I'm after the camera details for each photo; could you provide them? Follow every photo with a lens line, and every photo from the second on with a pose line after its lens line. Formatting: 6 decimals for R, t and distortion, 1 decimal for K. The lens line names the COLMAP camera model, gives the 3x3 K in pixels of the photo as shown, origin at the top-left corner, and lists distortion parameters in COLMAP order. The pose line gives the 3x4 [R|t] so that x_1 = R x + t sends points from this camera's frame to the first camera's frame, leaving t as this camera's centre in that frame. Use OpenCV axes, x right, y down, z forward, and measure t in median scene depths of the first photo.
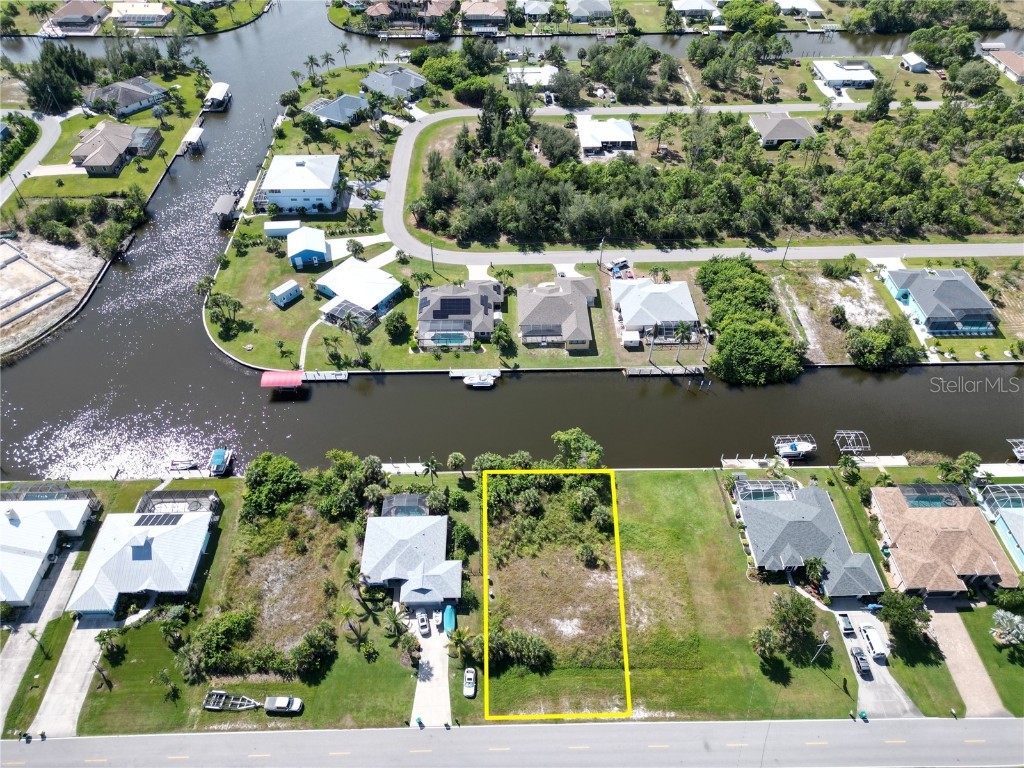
lens RADIAL K [[714.9, 0, 508.4], [0, 714.9, 382.4], [0, 0, 1]] dist [0.074303, -0.072174]
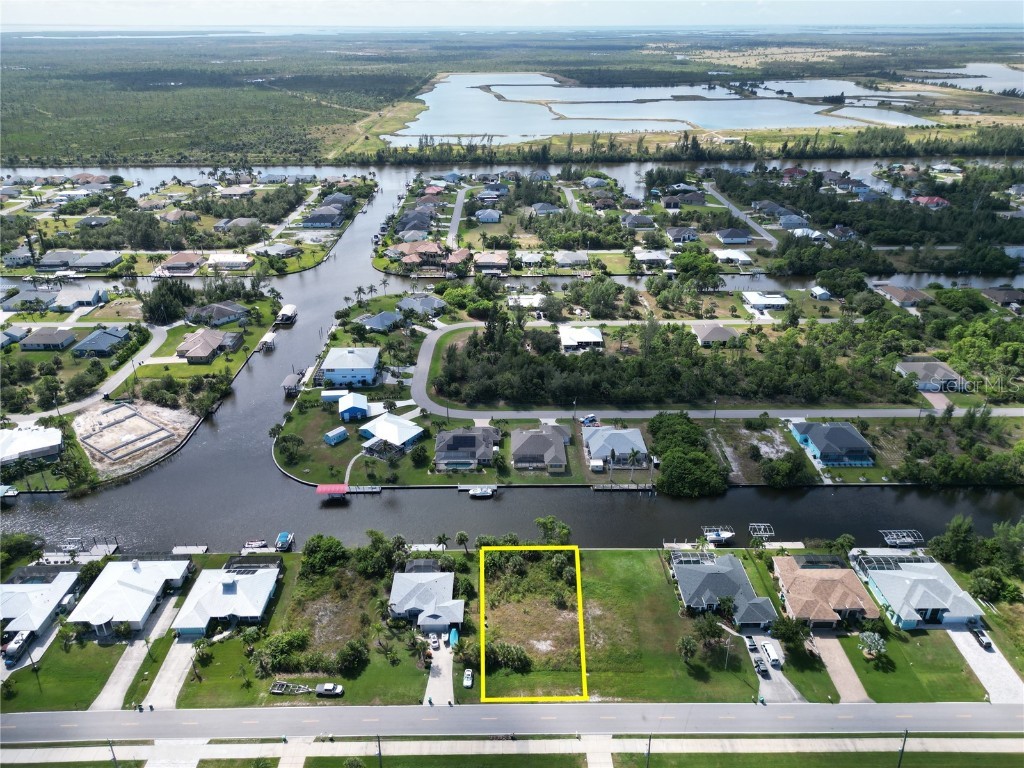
lens RADIAL K [[717.9, 0, 507.8], [0, 717.9, 381.2], [0, 0, 1]] dist [0.074488, -0.075642]
pose [[0.999931, 0.003300, -0.011304, 0.025841], [-0.006796, 0.945667, -0.325064, 0.259028], [0.009617, 0.325119, 0.945624, -0.348027]]
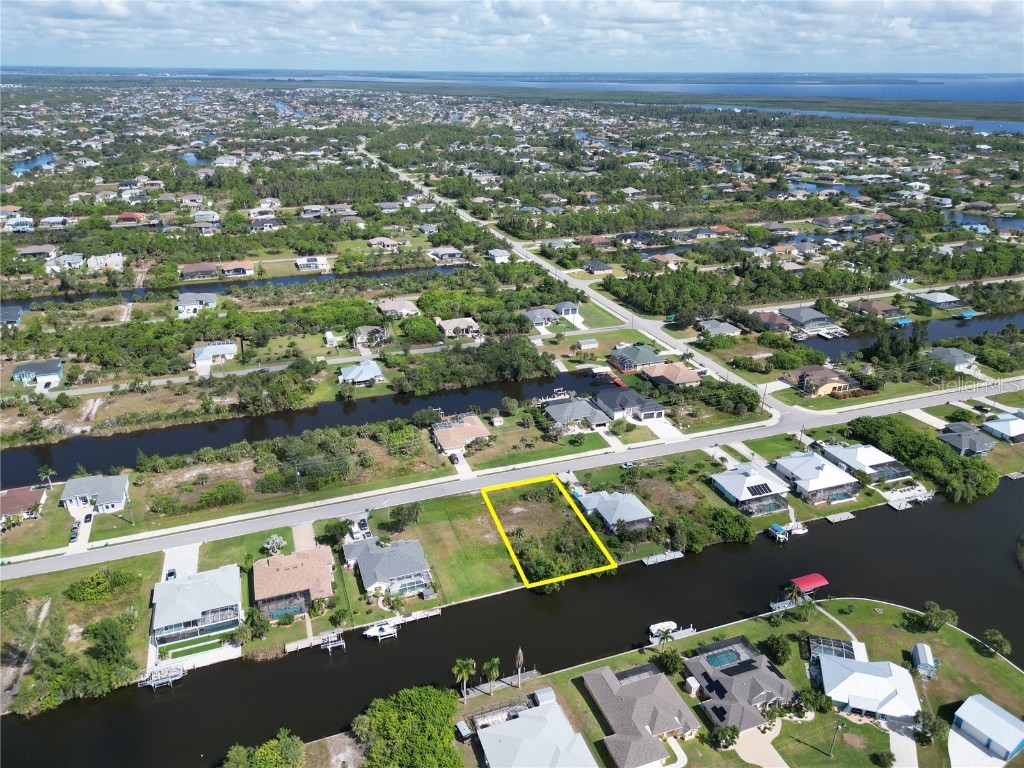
lens RADIAL K [[714.9, 0, 508.4], [0, 714.9, 382.4], [0, 0, 1]] dist [0.074303, -0.072174]
pose [[-0.946955, 0.122763, -0.296992, 0.503544], [-0.232993, 0.374235, 0.897587, -1.171327], [0.221336, 0.919172, -0.325781, 1.067484]]
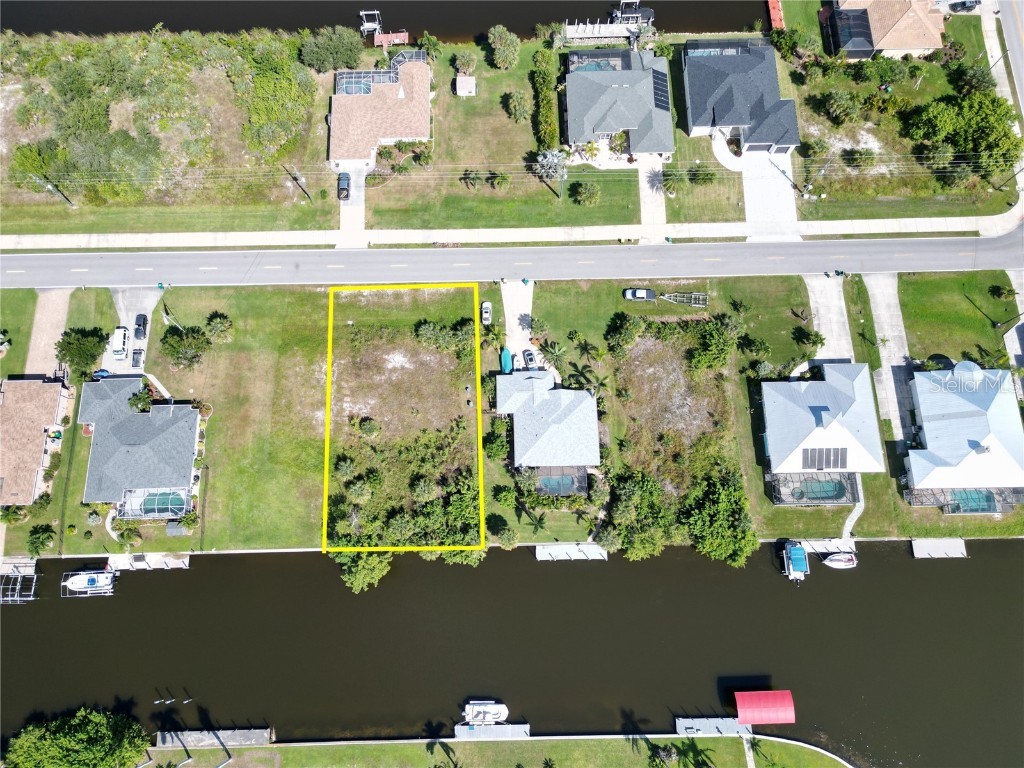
lens RADIAL K [[714.9, 0, 508.4], [0, 714.9, 382.4], [0, 0, 1]] dist [0.074303, -0.072174]
pose [[-0.999997, -0.000785, 0.002432, -0.071810], [0.002502, -0.495569, 0.868565, -0.506467], [0.000524, 0.868568, 0.495569, 0.409501]]
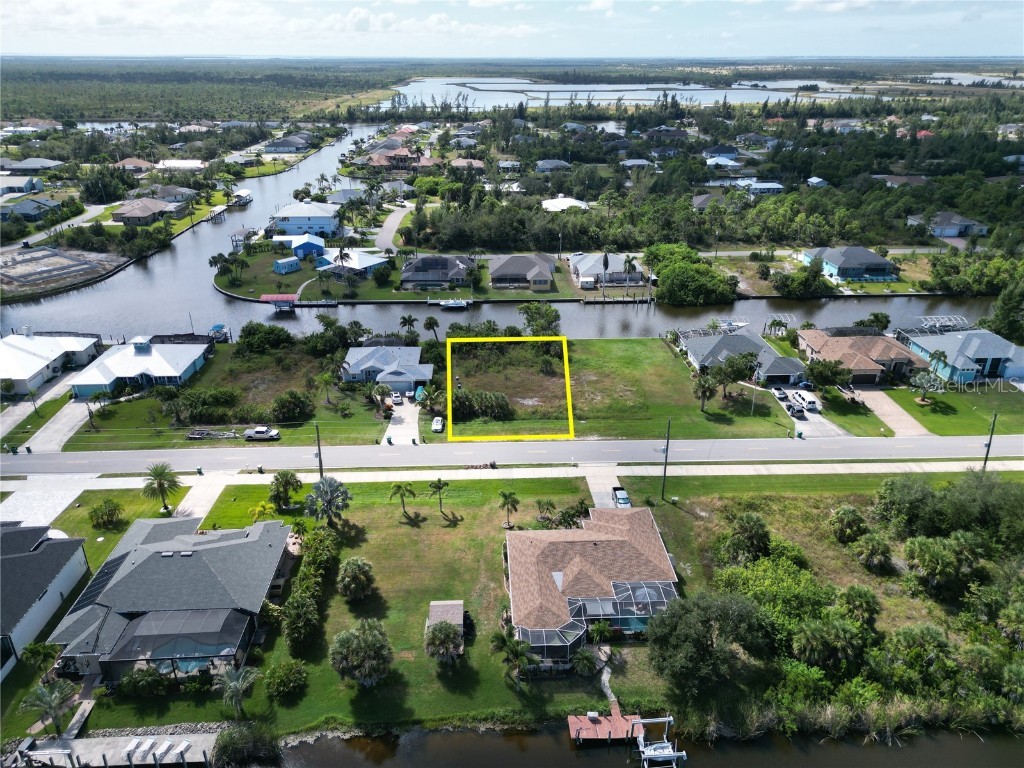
lens RADIAL K [[717.9, 0, 507.8], [0, 717.9, 381.2], [0, 0, 1]] dist [0.074488, -0.075642]
pose [[0.999802, -0.006438, 0.018837, 0.025139], [0.012775, 0.933208, -0.359109, 0.579652], [-0.015267, 0.359279, 0.933105, -0.021634]]
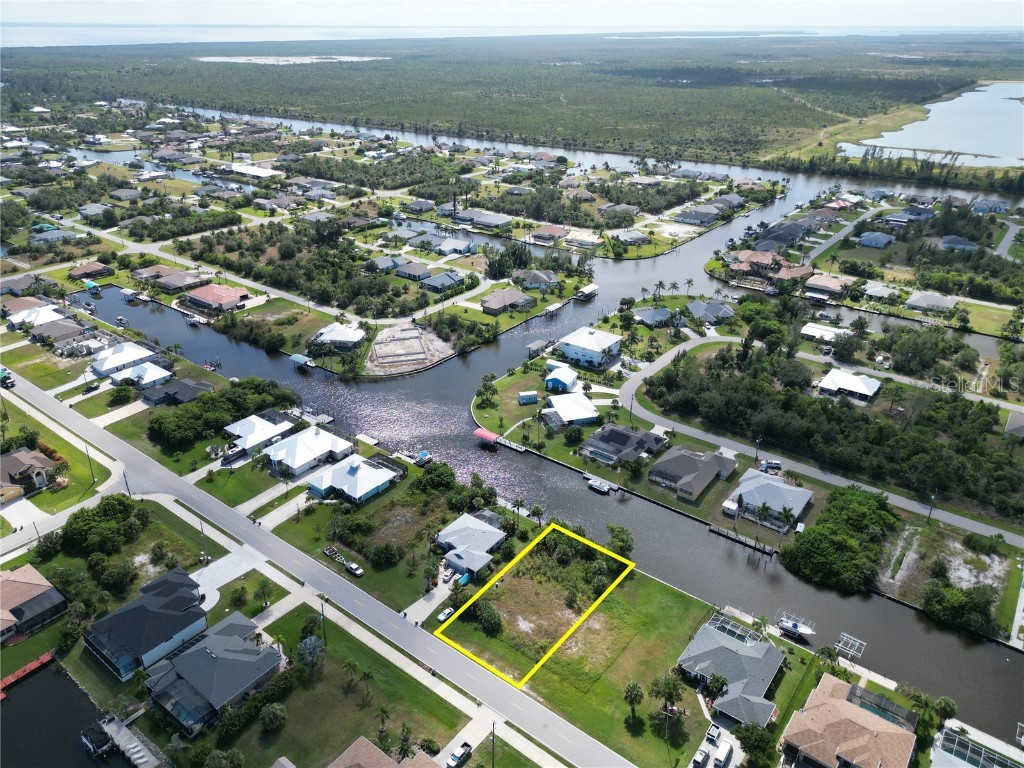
lens RADIAL K [[714.9, 0, 508.4], [0, 714.9, 382.4], [0, 0, 1]] dist [0.074303, -0.072174]
pose [[0.778084, 0.281133, -0.561738, 0.580054], [-0.447962, 0.875236, -0.182460, 0.164830], [0.440358, 0.393607, 0.806944, -0.251953]]
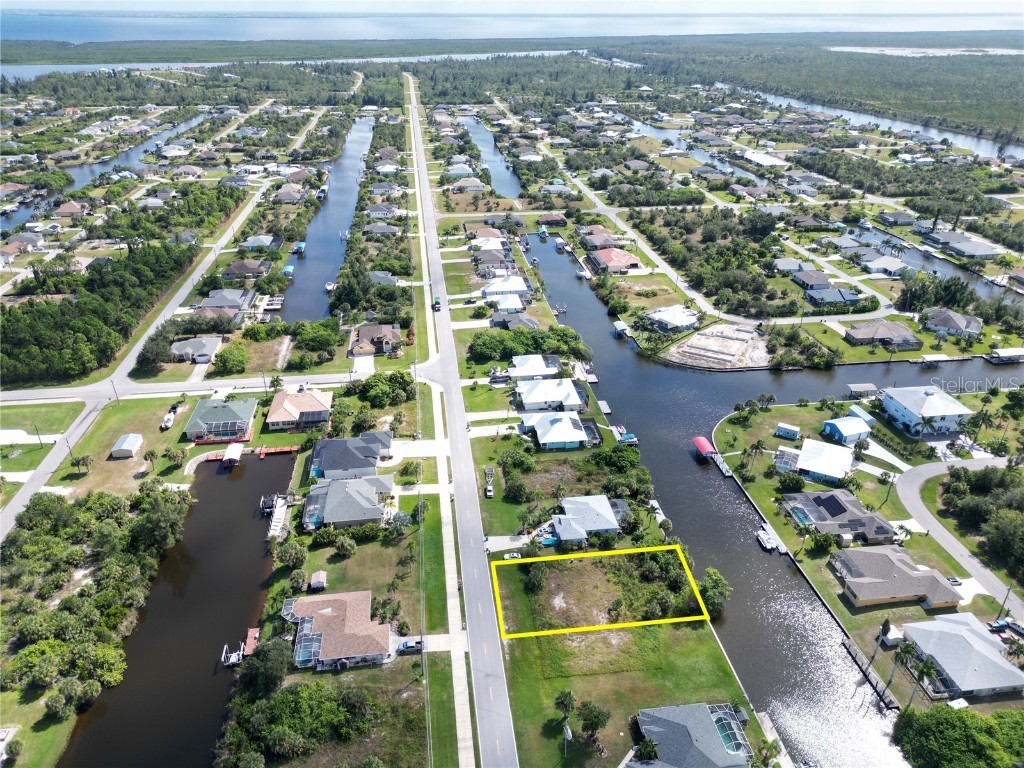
lens RADIAL K [[714.9, 0, 508.4], [0, 714.9, 382.4], [0, 0, 1]] dist [0.074303, -0.072174]
pose [[0.108866, 0.455455, -0.883577, 0.928153], [-0.708985, 0.658610, 0.252137, -0.188829], [0.696770, 0.598994, 0.394611, 0.098340]]
